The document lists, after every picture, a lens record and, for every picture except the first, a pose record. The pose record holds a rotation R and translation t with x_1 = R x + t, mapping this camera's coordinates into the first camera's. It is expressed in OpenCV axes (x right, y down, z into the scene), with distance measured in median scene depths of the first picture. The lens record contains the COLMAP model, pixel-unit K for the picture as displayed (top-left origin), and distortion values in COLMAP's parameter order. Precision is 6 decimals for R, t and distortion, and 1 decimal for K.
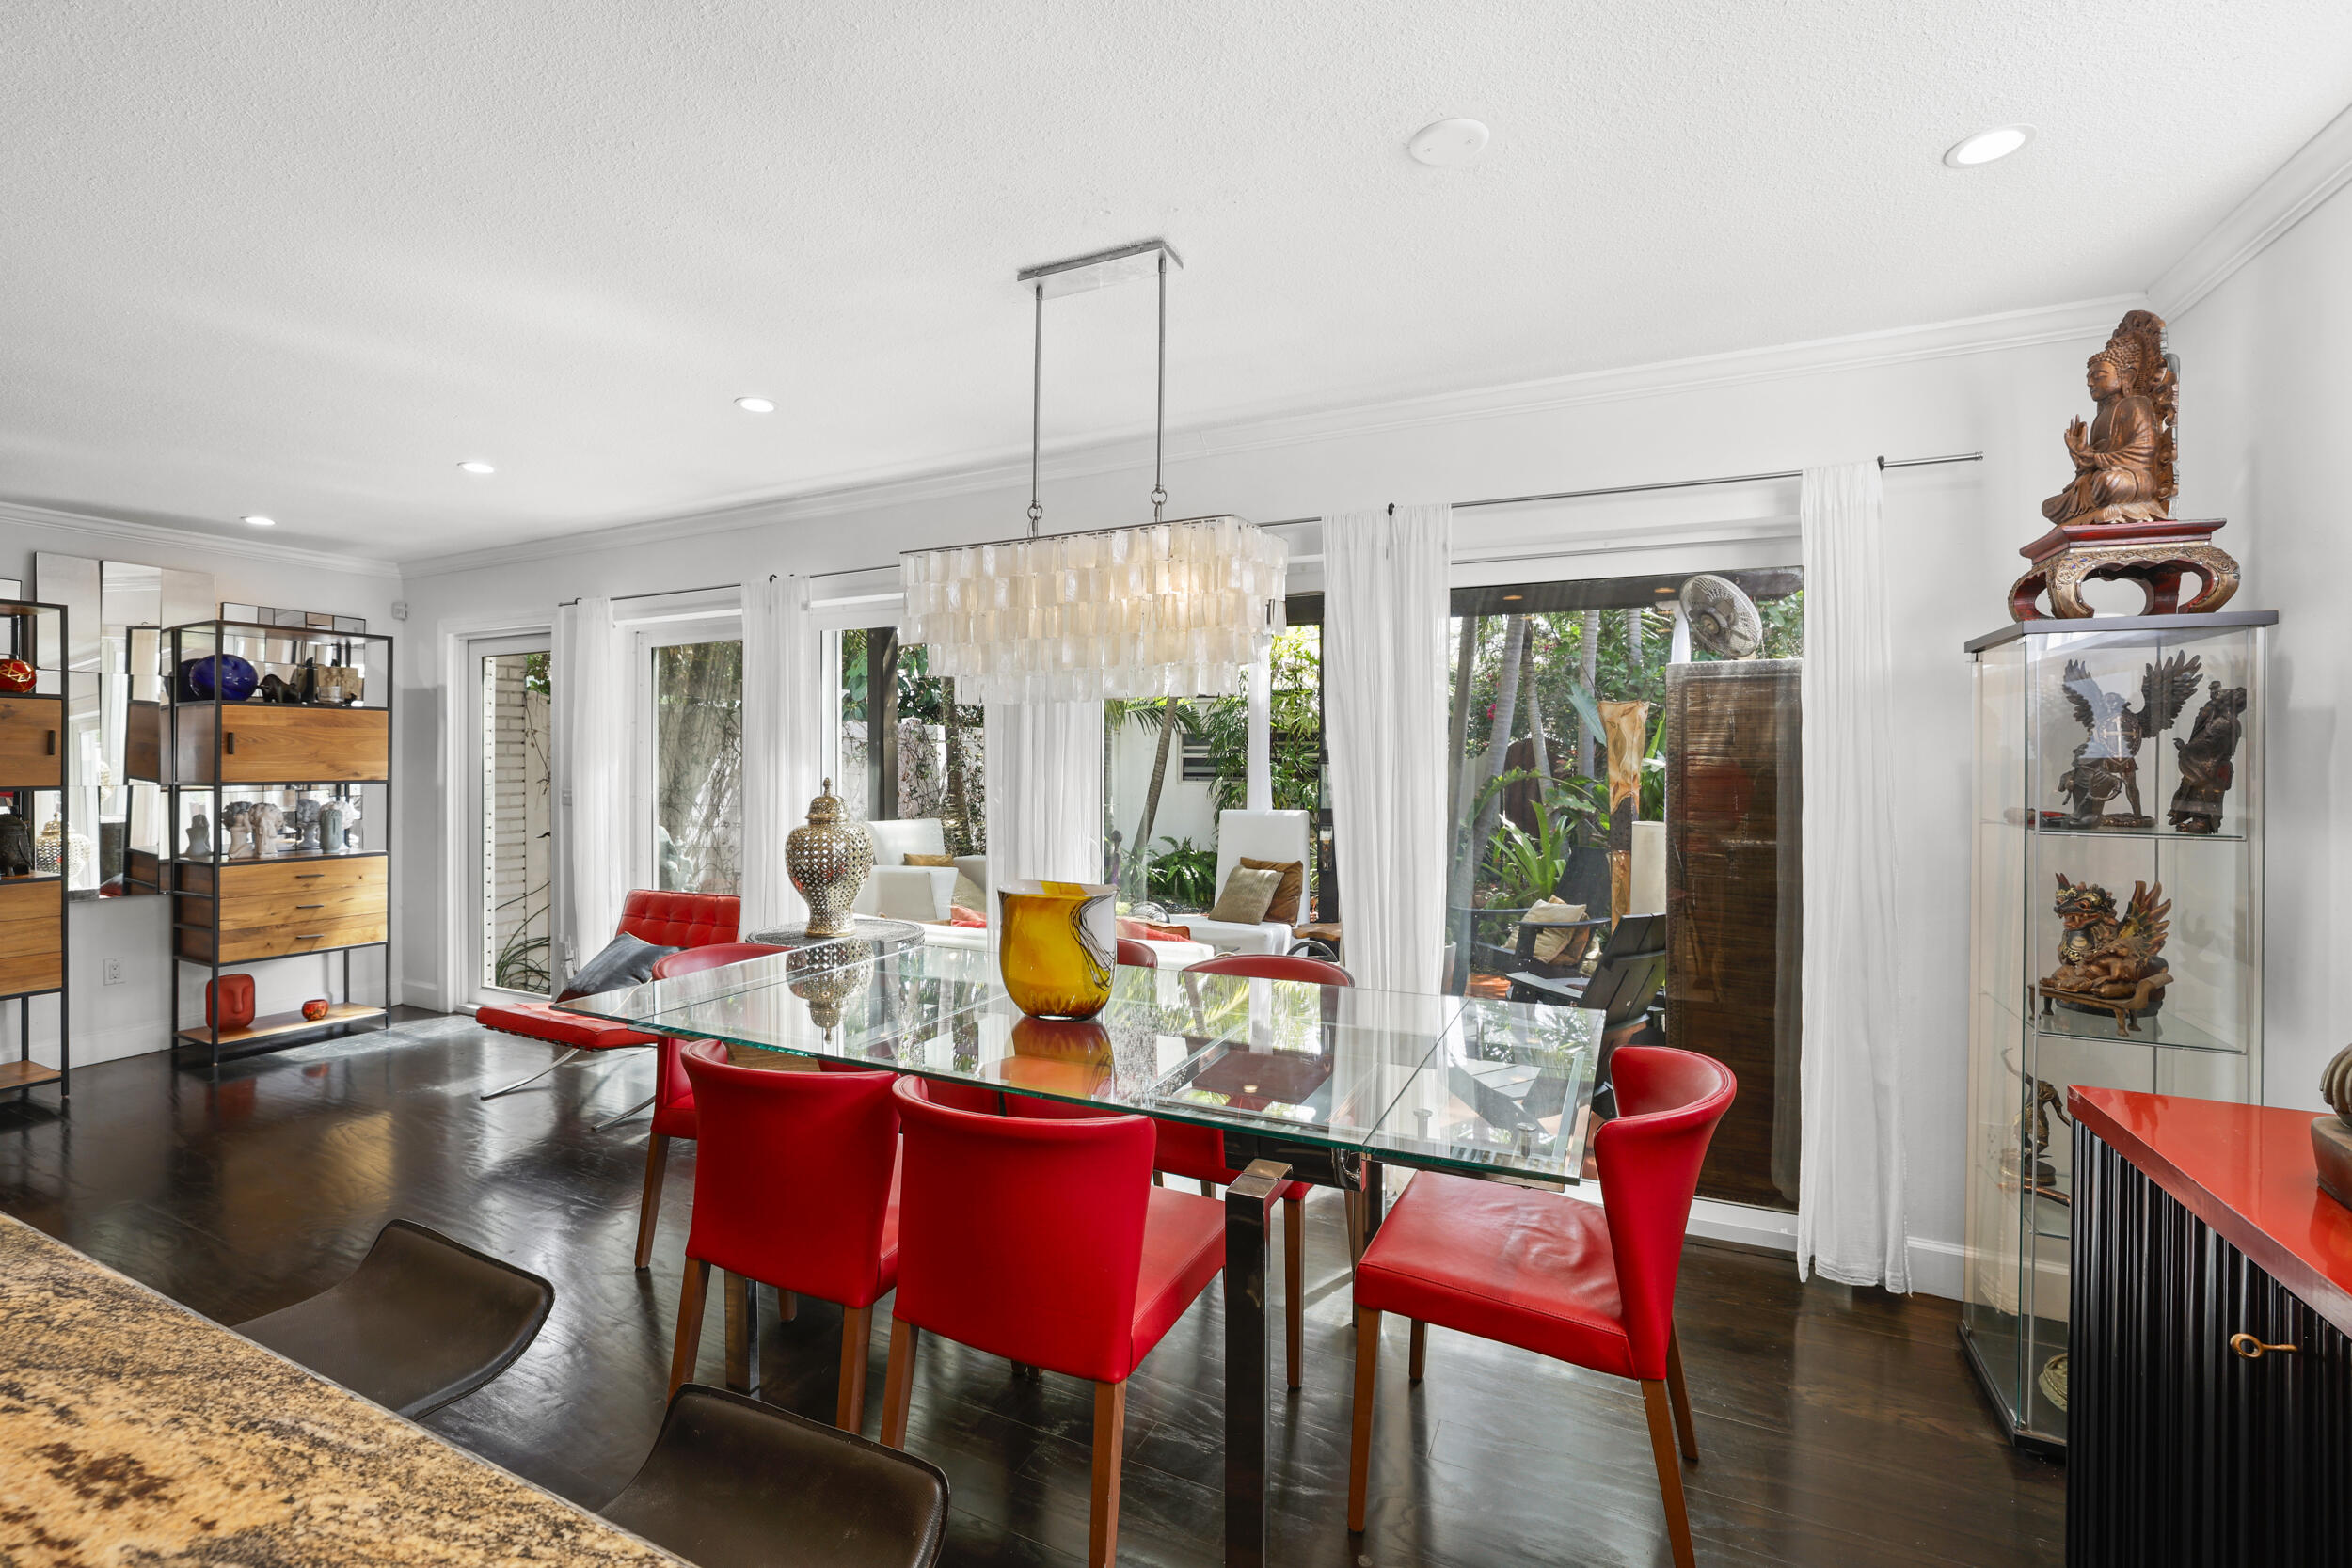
lens RADIAL K [[1001.7, 0, 1177.8], [0, 1001.7, 768.9], [0, 0, 1]] dist [0.000394, 0.000054]
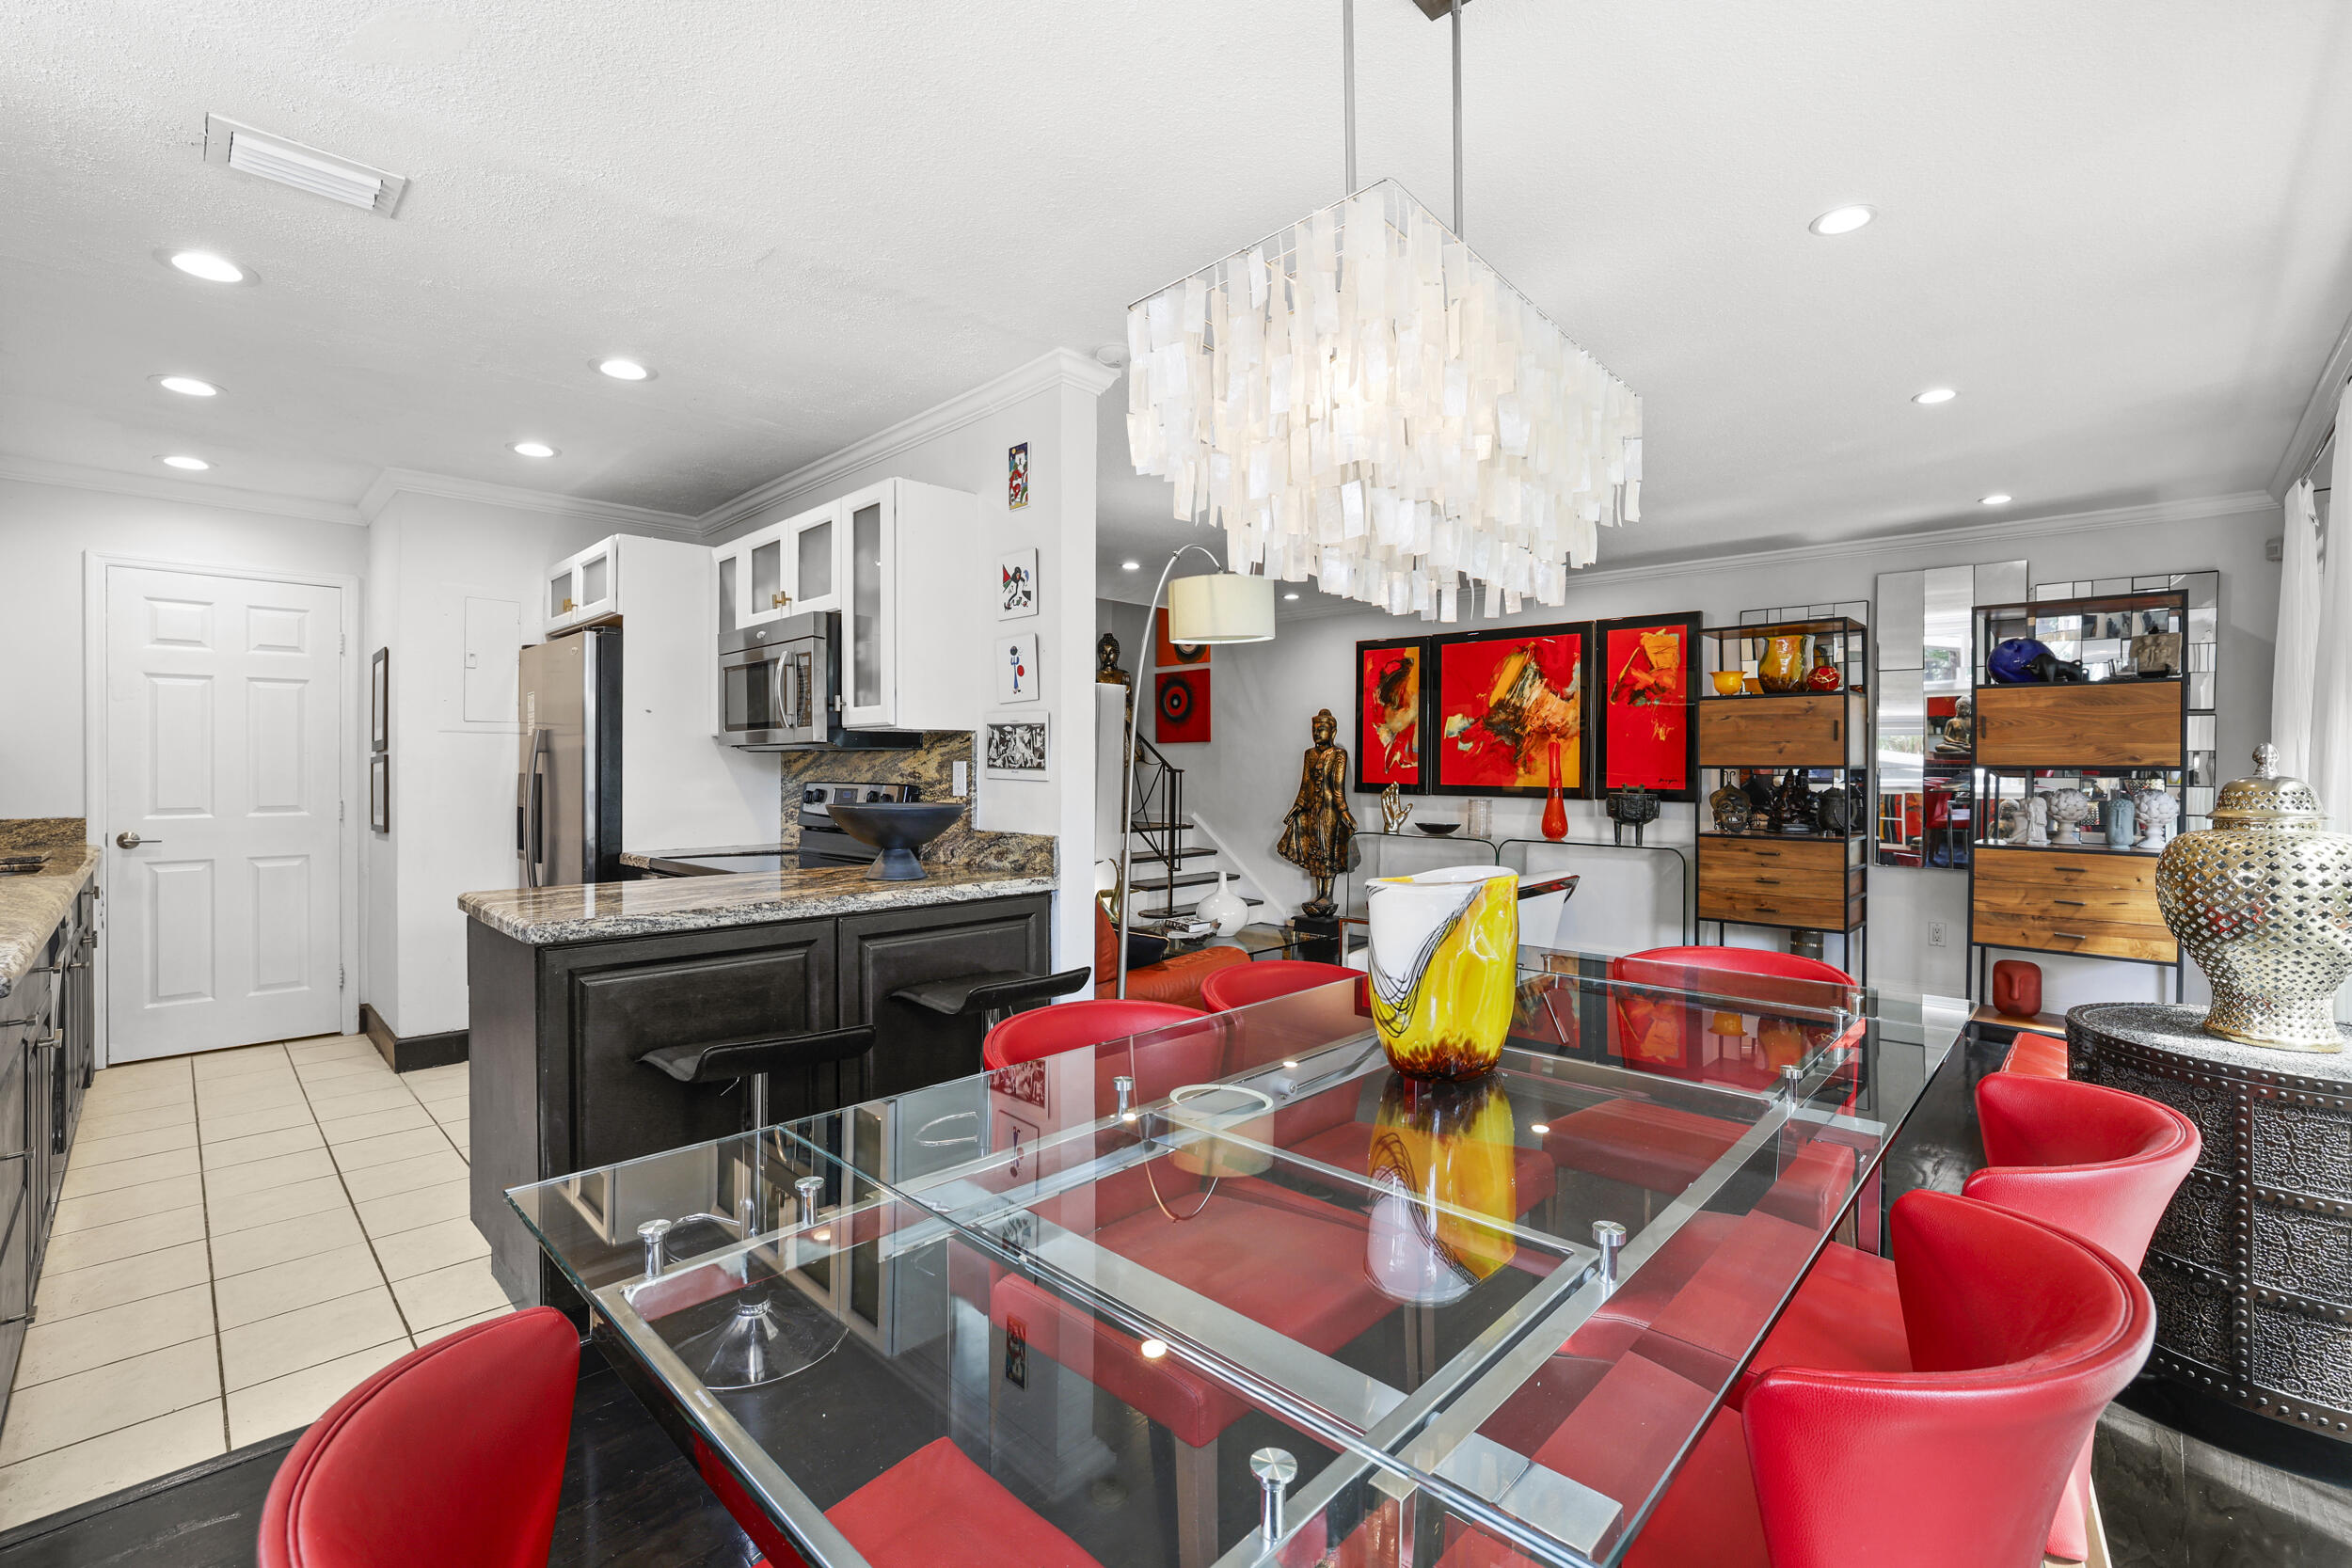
lens RADIAL K [[1001.7, 0, 1178.8], [0, 1001.7, 769.6], [0, 0, 1]] dist [0.000394, 0.000054]
pose [[-0.323332, 0.009716, -0.946236, 0.263215], [-0.008411, 0.999878, 0.013140, 0.010706], [0.946248, 0.012208, -0.323211, 0.528892]]
